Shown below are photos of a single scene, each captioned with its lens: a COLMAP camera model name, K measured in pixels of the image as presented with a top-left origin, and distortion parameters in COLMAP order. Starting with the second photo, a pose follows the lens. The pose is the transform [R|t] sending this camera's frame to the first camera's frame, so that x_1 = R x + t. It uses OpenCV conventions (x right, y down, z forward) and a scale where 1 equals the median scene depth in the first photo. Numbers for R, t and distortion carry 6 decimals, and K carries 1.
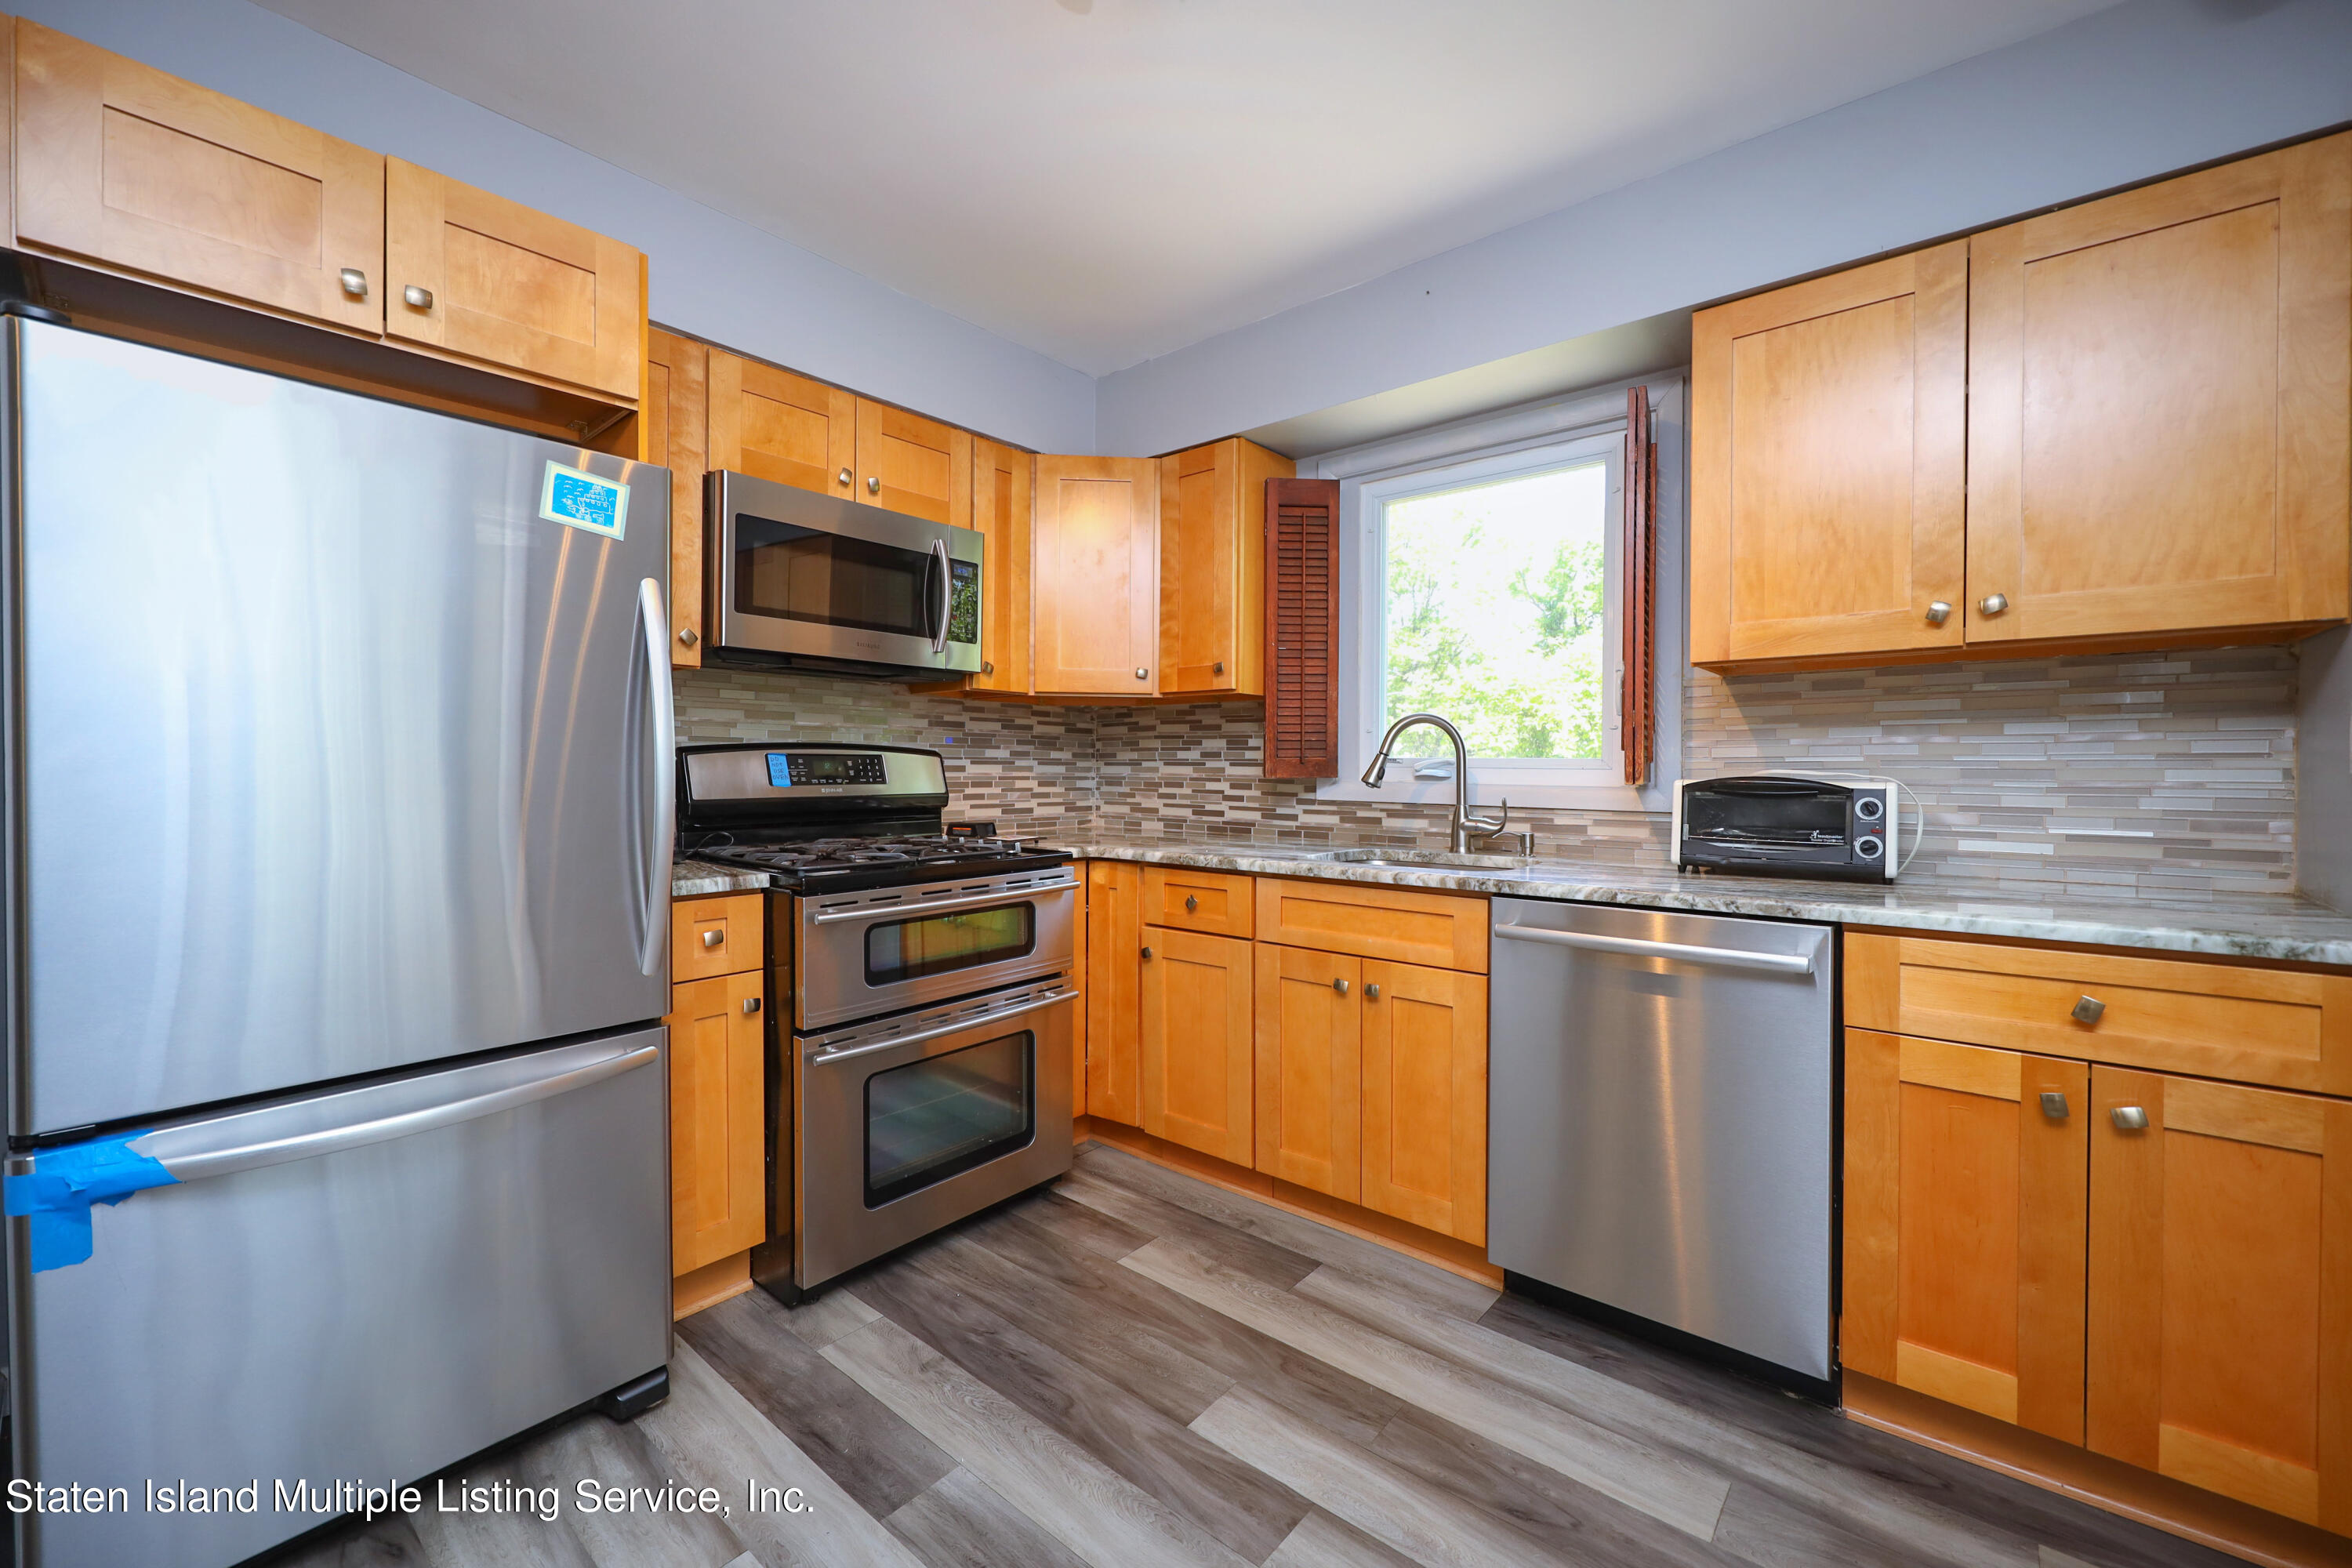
lens RADIAL K [[937.4, 0, 1178.0], [0, 937.4, 773.2], [0, 0, 1]] dist [-0.001340, -0.000300]
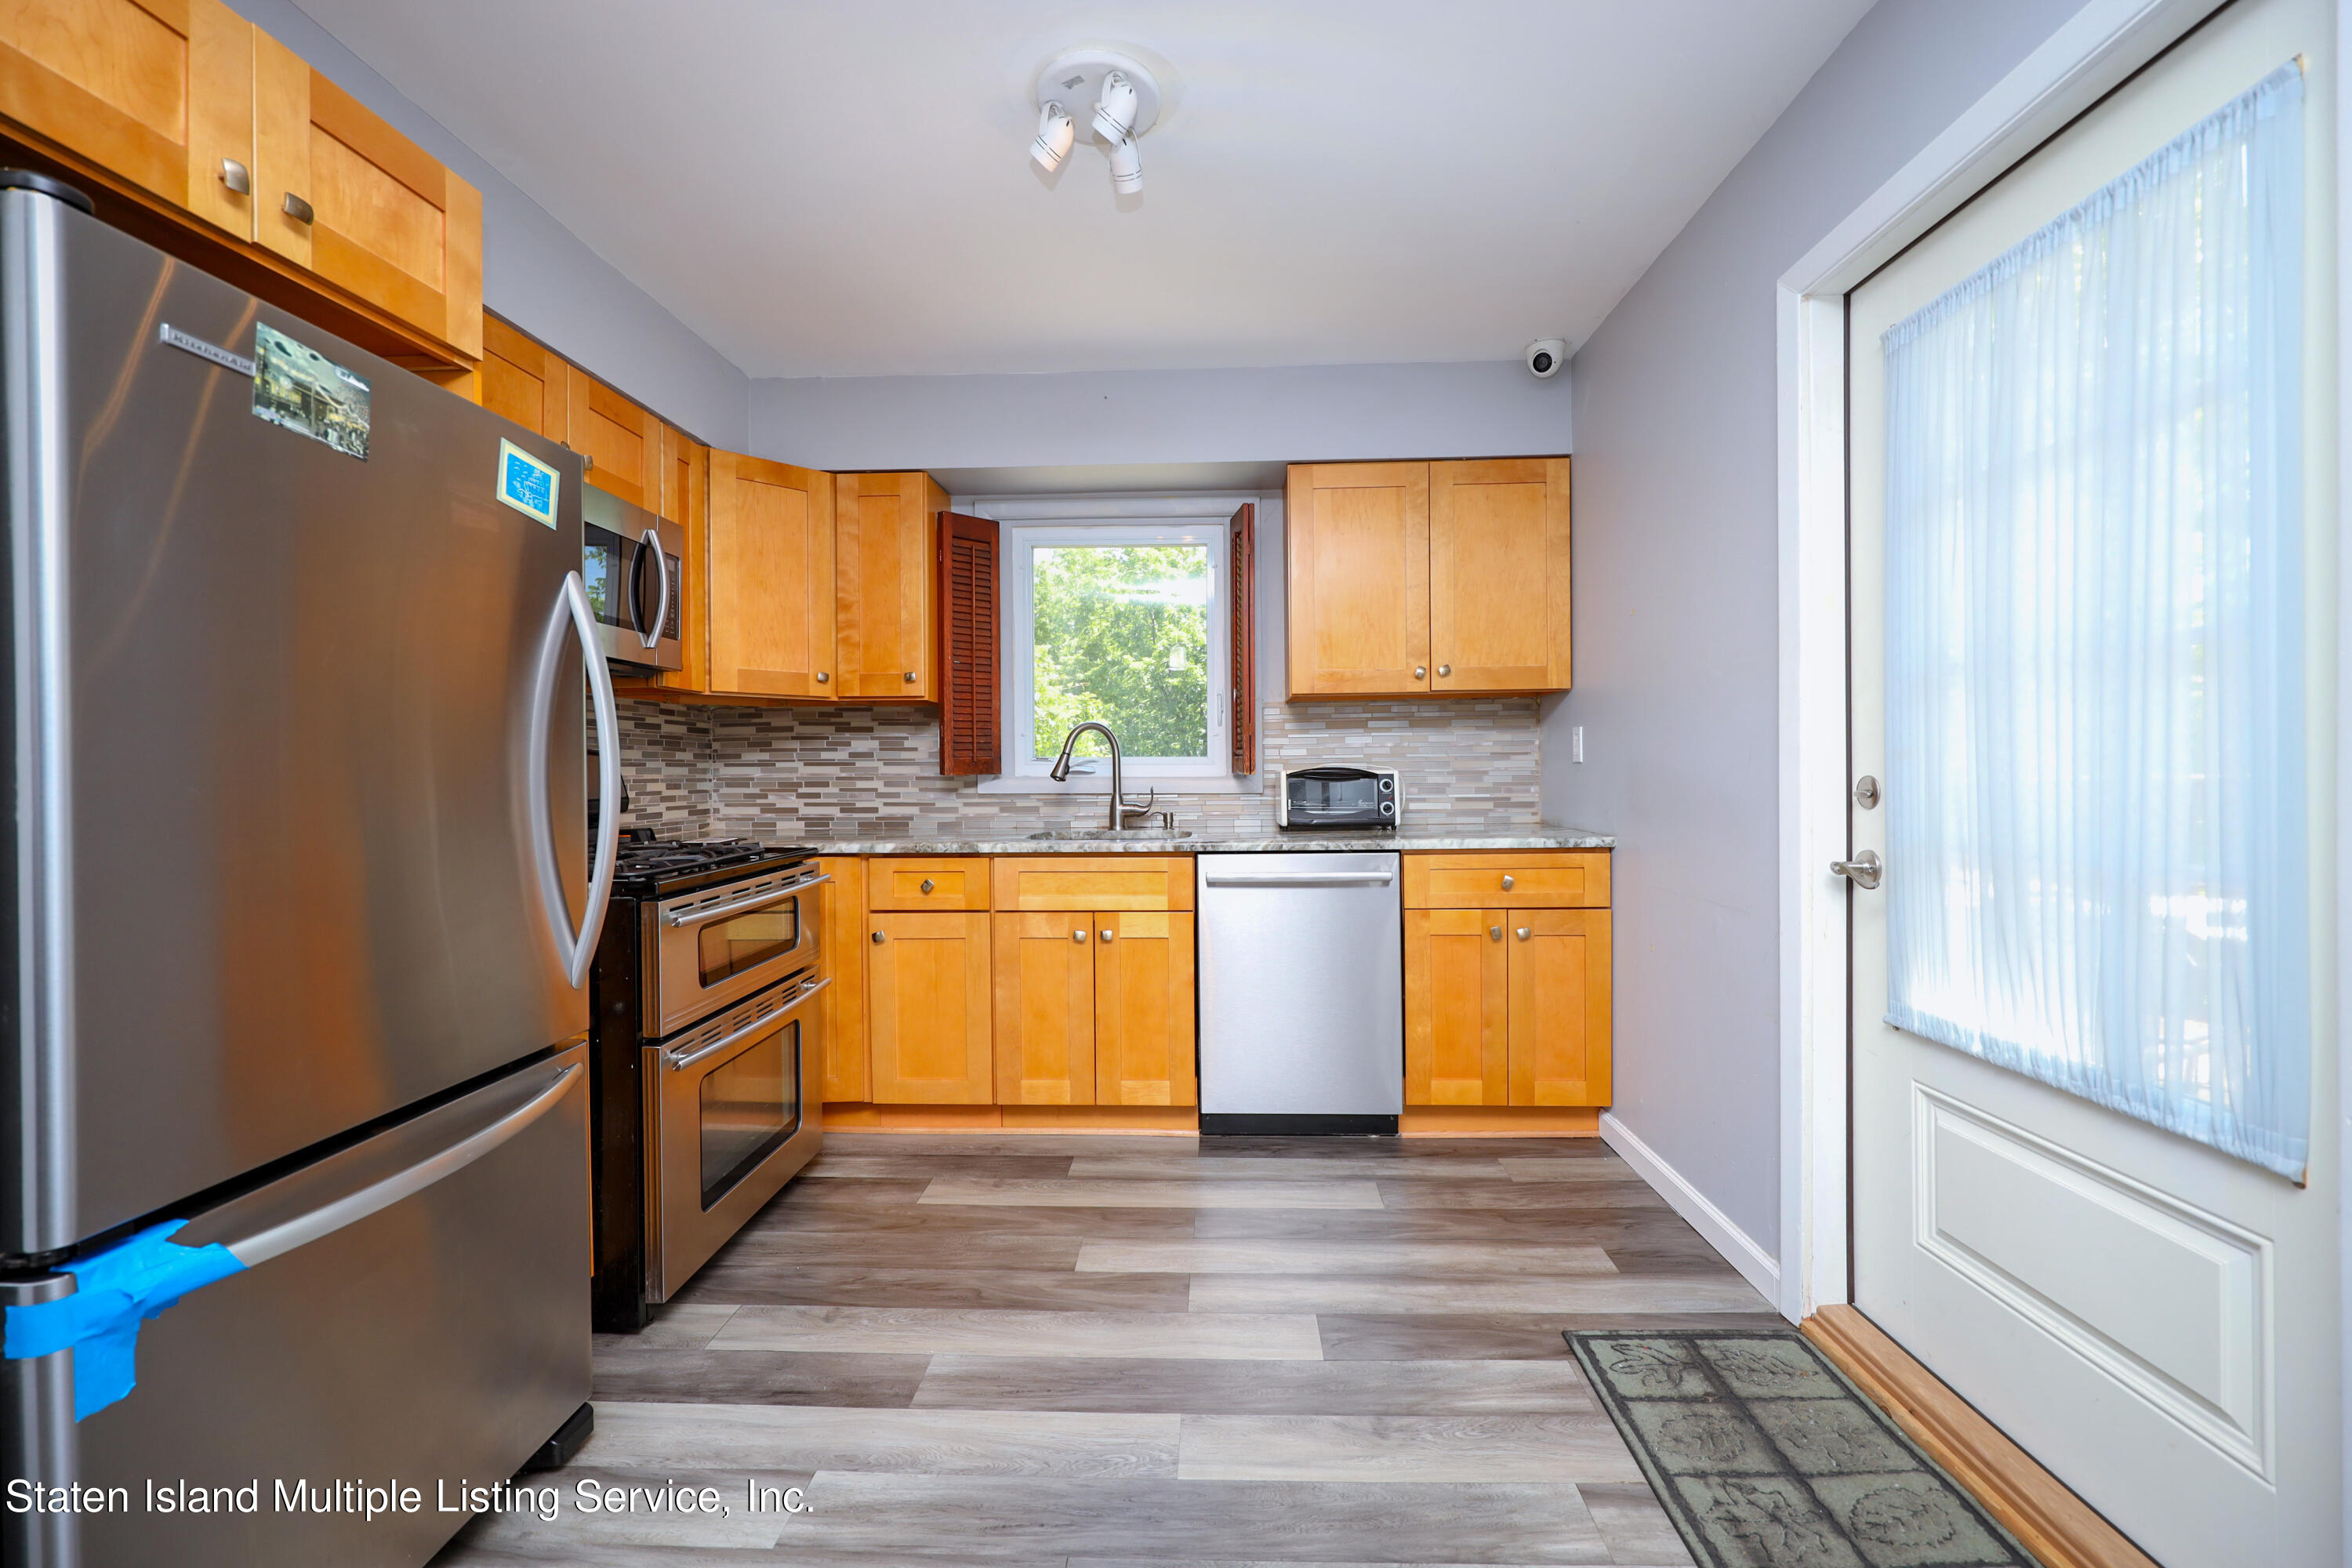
lens RADIAL K [[941.2, 0, 1179.8], [0, 941.2, 768.7], [0, 0, 1]] dist [0.001555, 0.000128]
pose [[0.792666, -0.012088, 0.609537, -0.478139], [0.015088, 0.999886, 0.000208, 0.001423], [-0.609470, 0.009032, 0.792758, -0.095578]]
